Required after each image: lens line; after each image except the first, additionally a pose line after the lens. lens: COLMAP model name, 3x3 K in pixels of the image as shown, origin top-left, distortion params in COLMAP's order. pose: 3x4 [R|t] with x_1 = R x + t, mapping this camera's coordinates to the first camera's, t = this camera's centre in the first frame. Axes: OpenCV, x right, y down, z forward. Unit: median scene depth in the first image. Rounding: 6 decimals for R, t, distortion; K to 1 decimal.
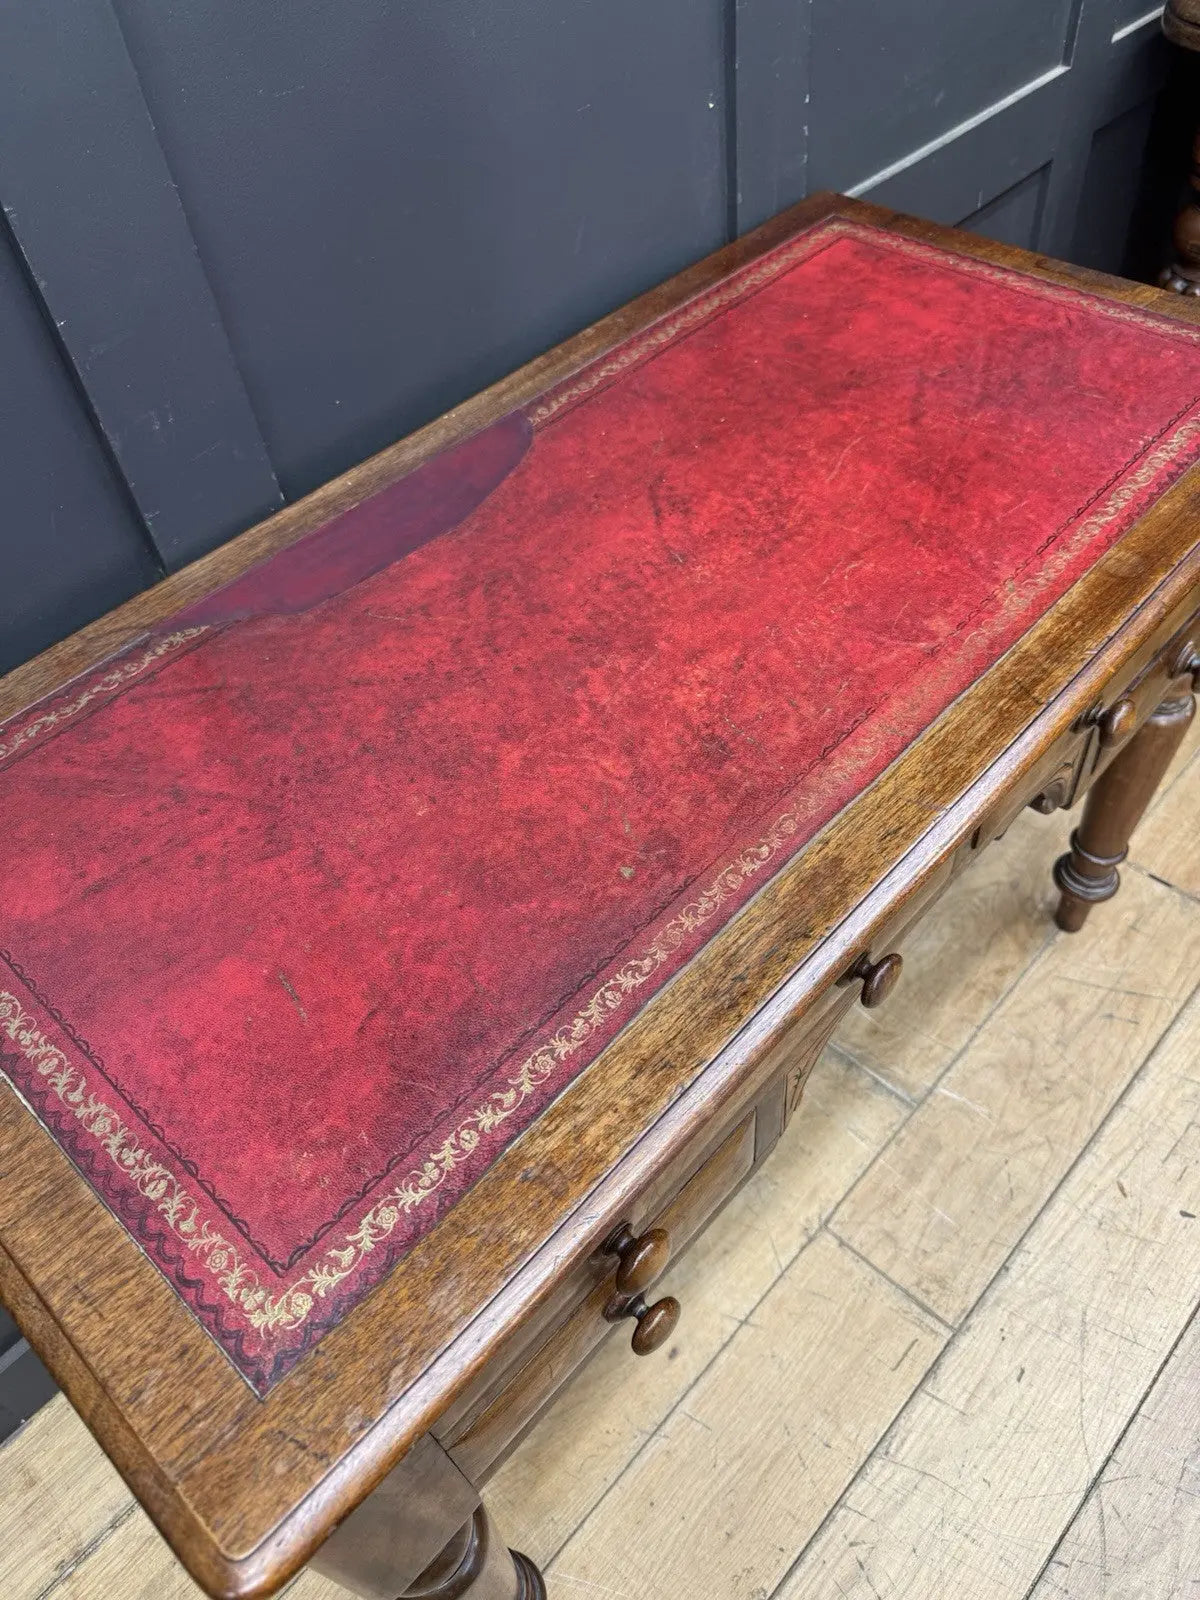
lens RADIAL K [[1141.5, 0, 617.8], [0, 1141.5, 824.5], [0, 0, 1]] dist [0.108193, -0.206322]
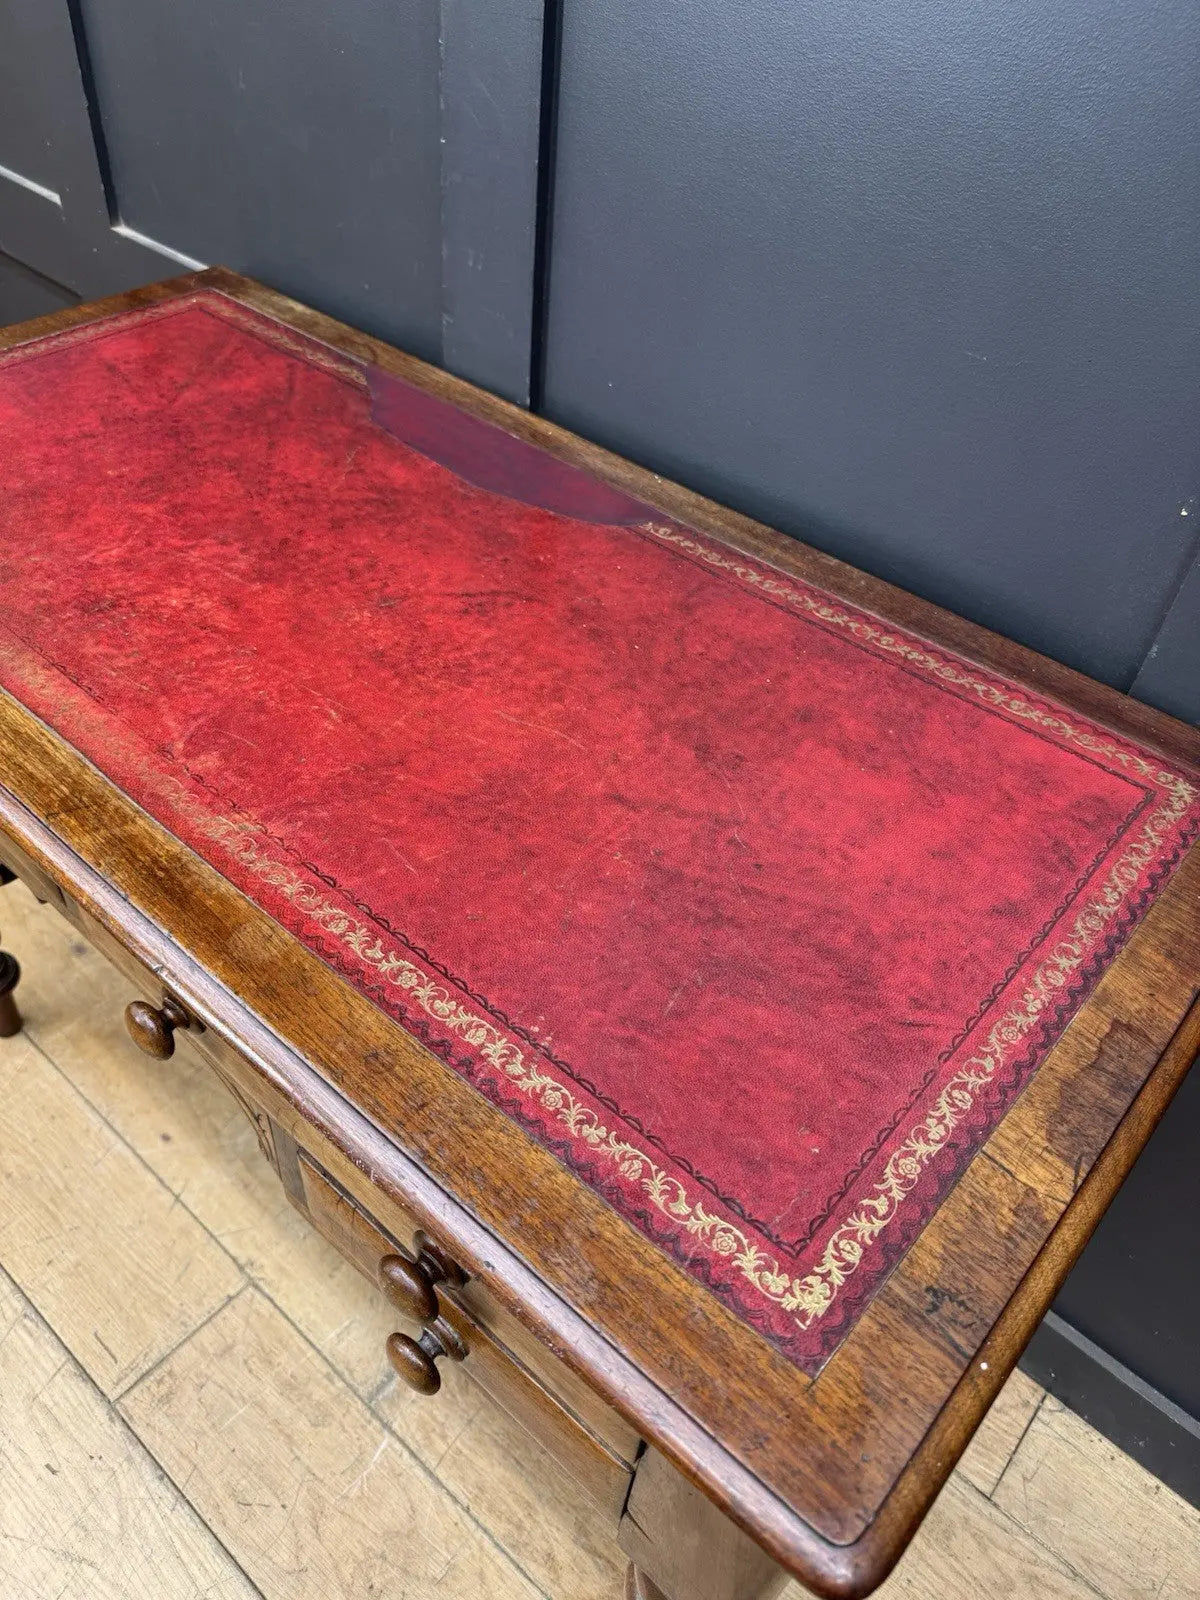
lens RADIAL K [[1147.3, 0, 596.4], [0, 1147.3, 826.6], [0, 0, 1]] dist [0.077649, -0.107959]
pose [[0.013776, 0.755395, -0.655125, 0.741906], [-0.801844, 0.399776, 0.444101, -0.648346], [0.597375, 0.519190, 0.611216, 0.537240]]
